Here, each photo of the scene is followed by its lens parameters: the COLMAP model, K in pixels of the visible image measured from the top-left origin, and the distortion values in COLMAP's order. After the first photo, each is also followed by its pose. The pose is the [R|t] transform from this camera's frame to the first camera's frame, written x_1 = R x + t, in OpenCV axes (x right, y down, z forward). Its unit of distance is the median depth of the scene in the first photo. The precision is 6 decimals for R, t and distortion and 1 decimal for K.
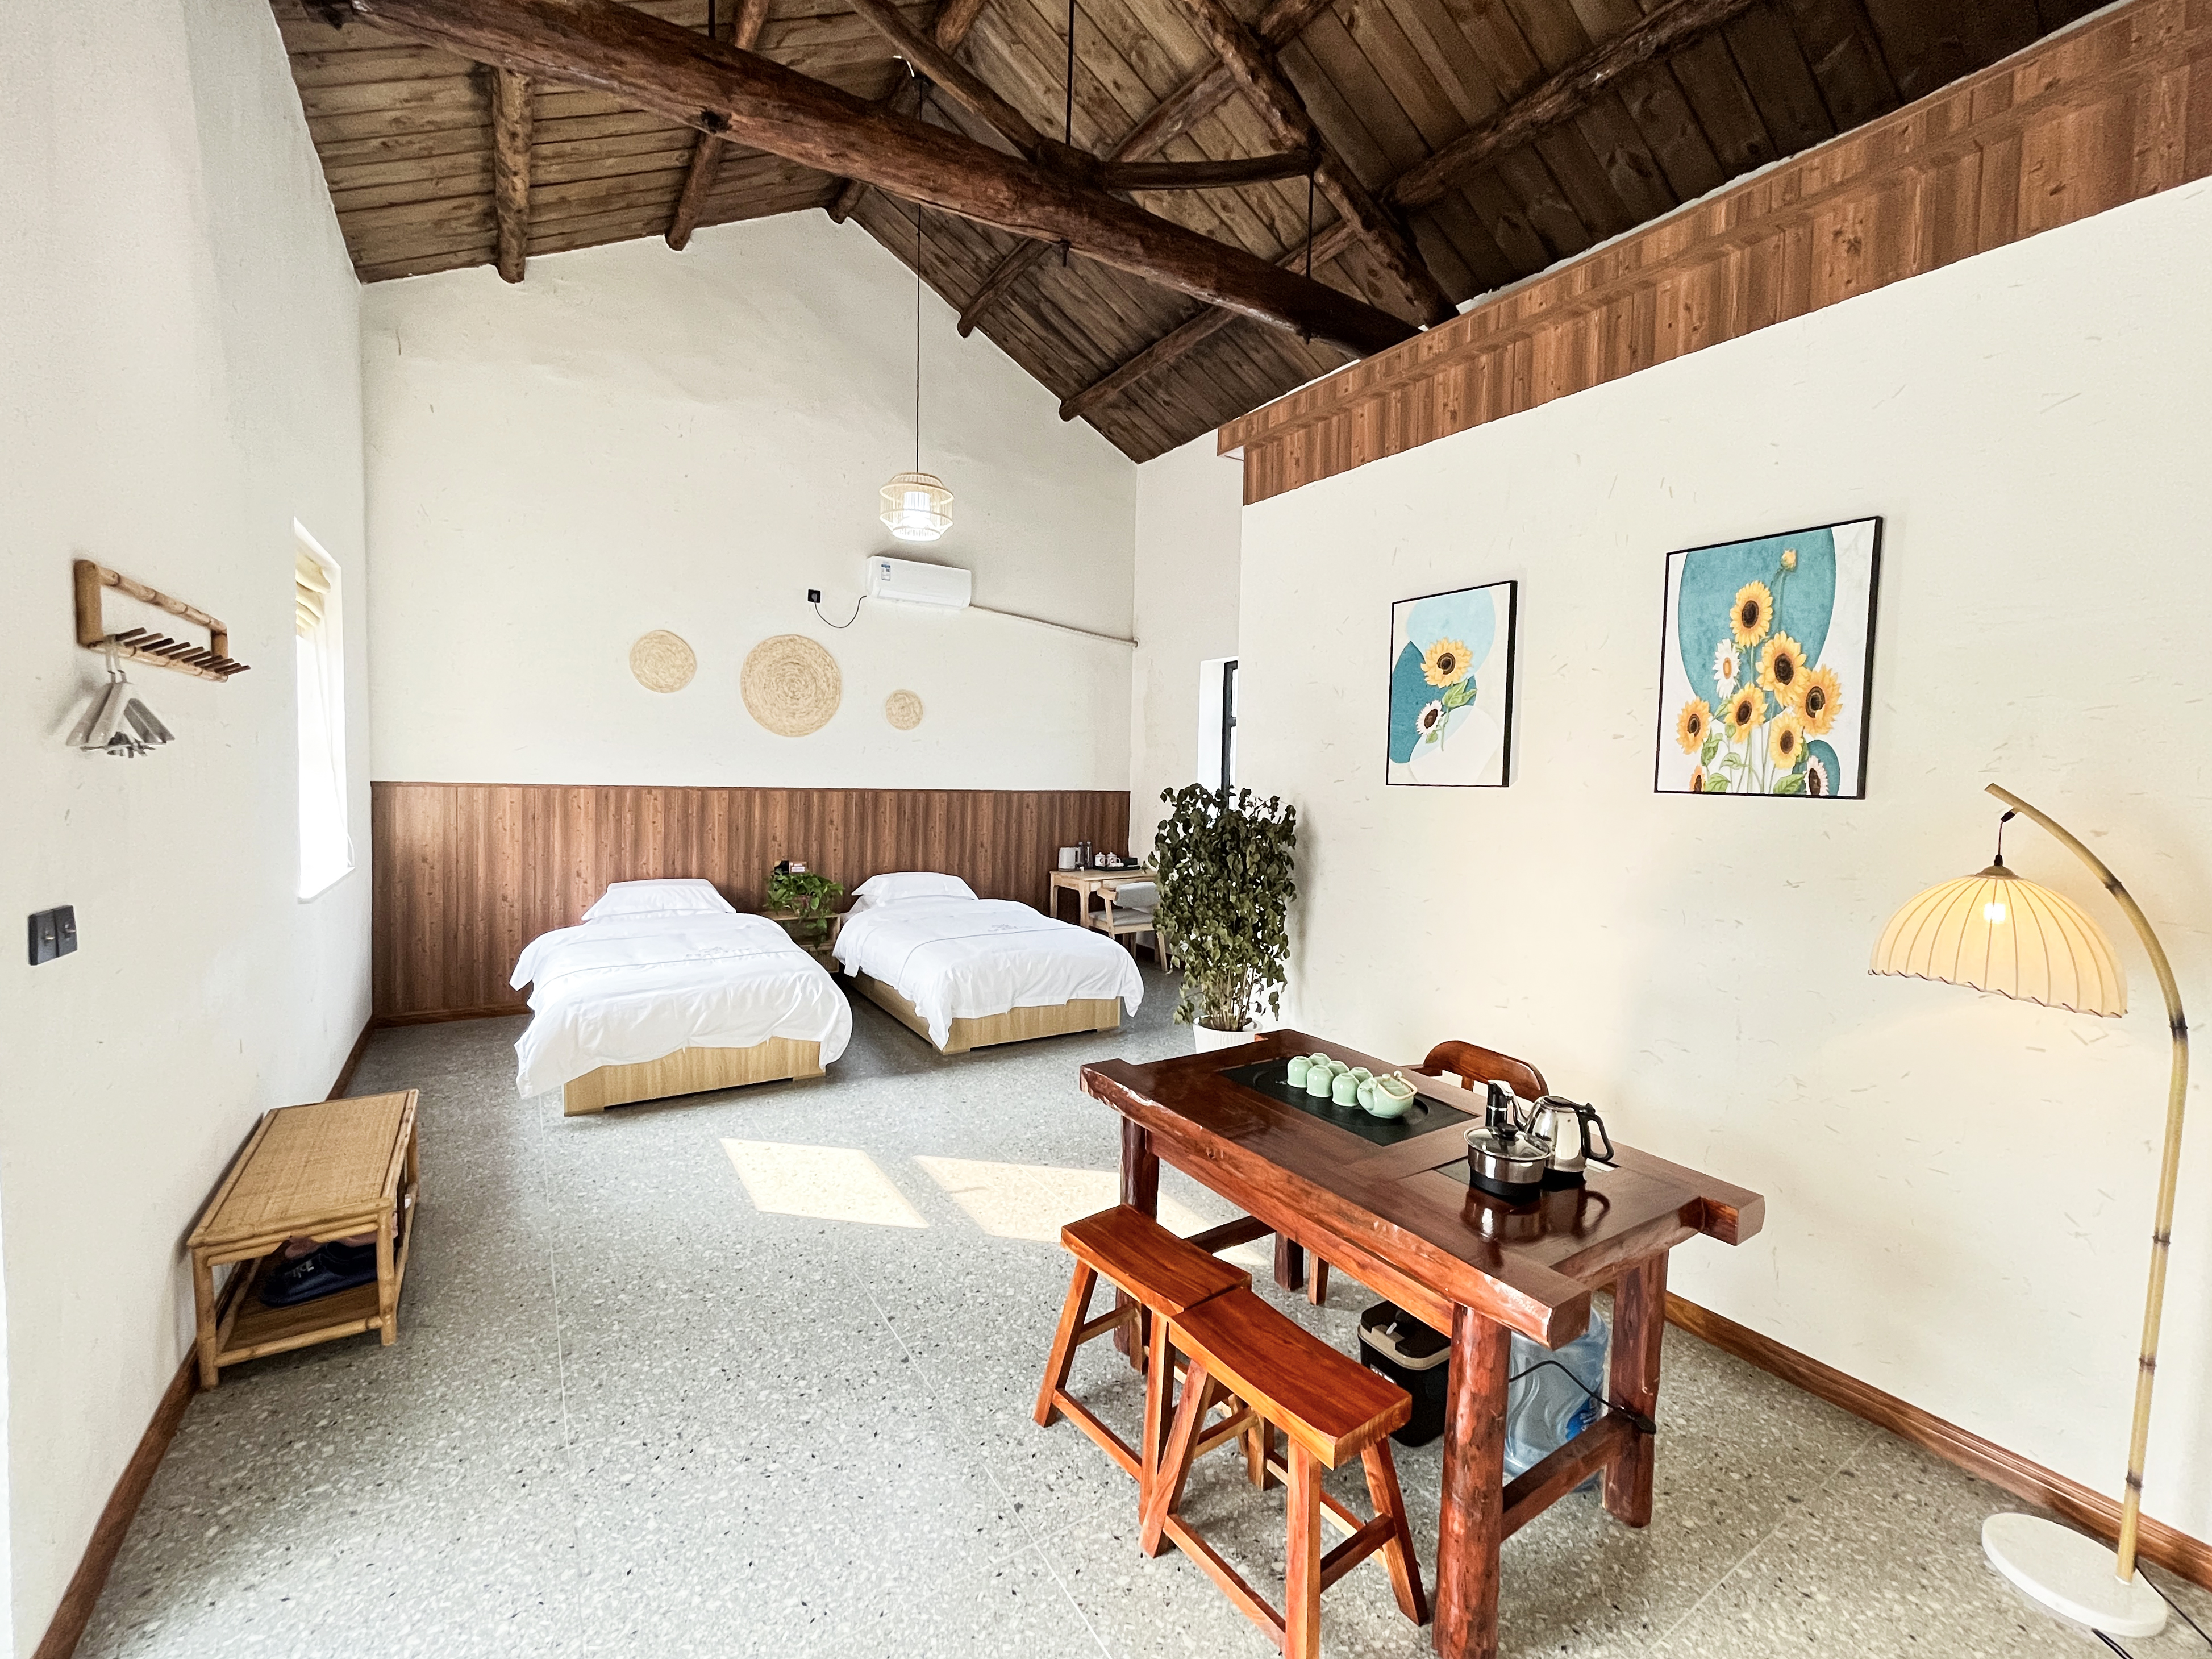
lens RADIAL K [[885.8, 0, 1092.3], [0, 885.8, 807.1], [0, 0, 1]] dist [-0.004184, 0.001017]
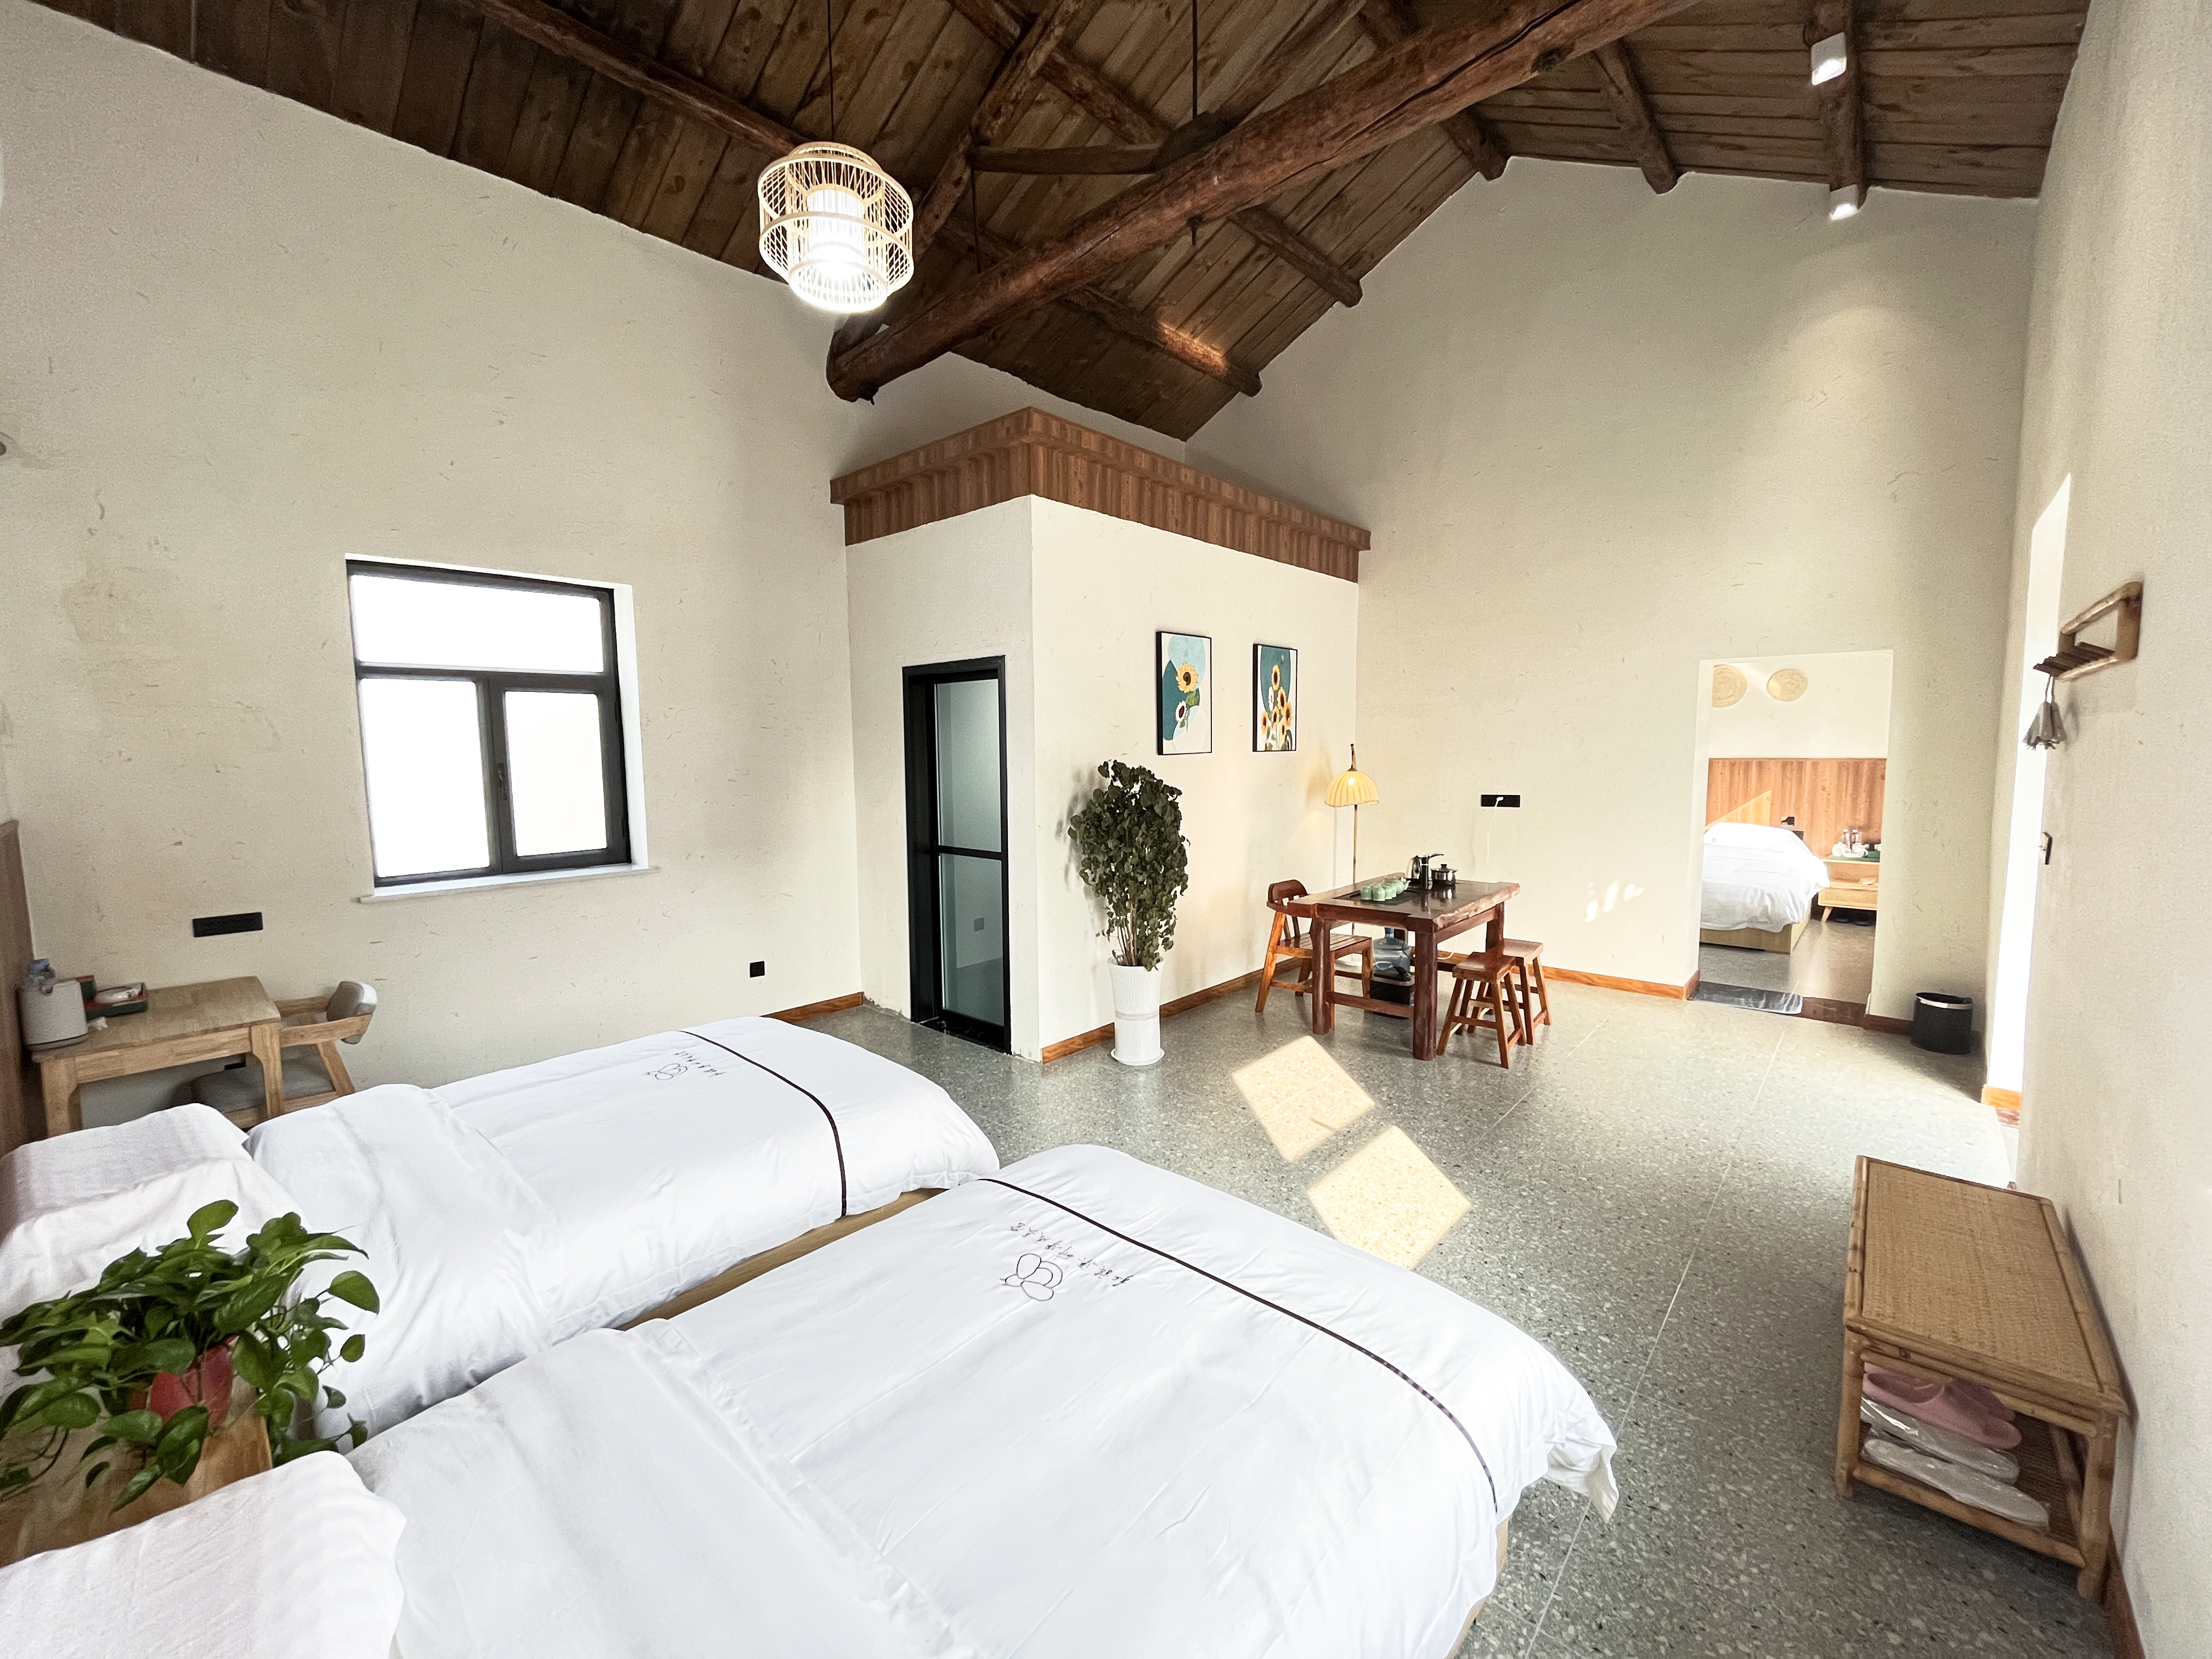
lens RADIAL K [[885.7, 0, 1103.3], [0, 885.7, 813.2], [0, 0, 1]] dist [-0.004184, 0.001017]
pose [[-0.258158, -0.091776, 0.961734, -1.515556], [0.048608, 0.992983, 0.107806, -0.129290], [-0.964879, 0.074579, -0.251886, 2.069765]]
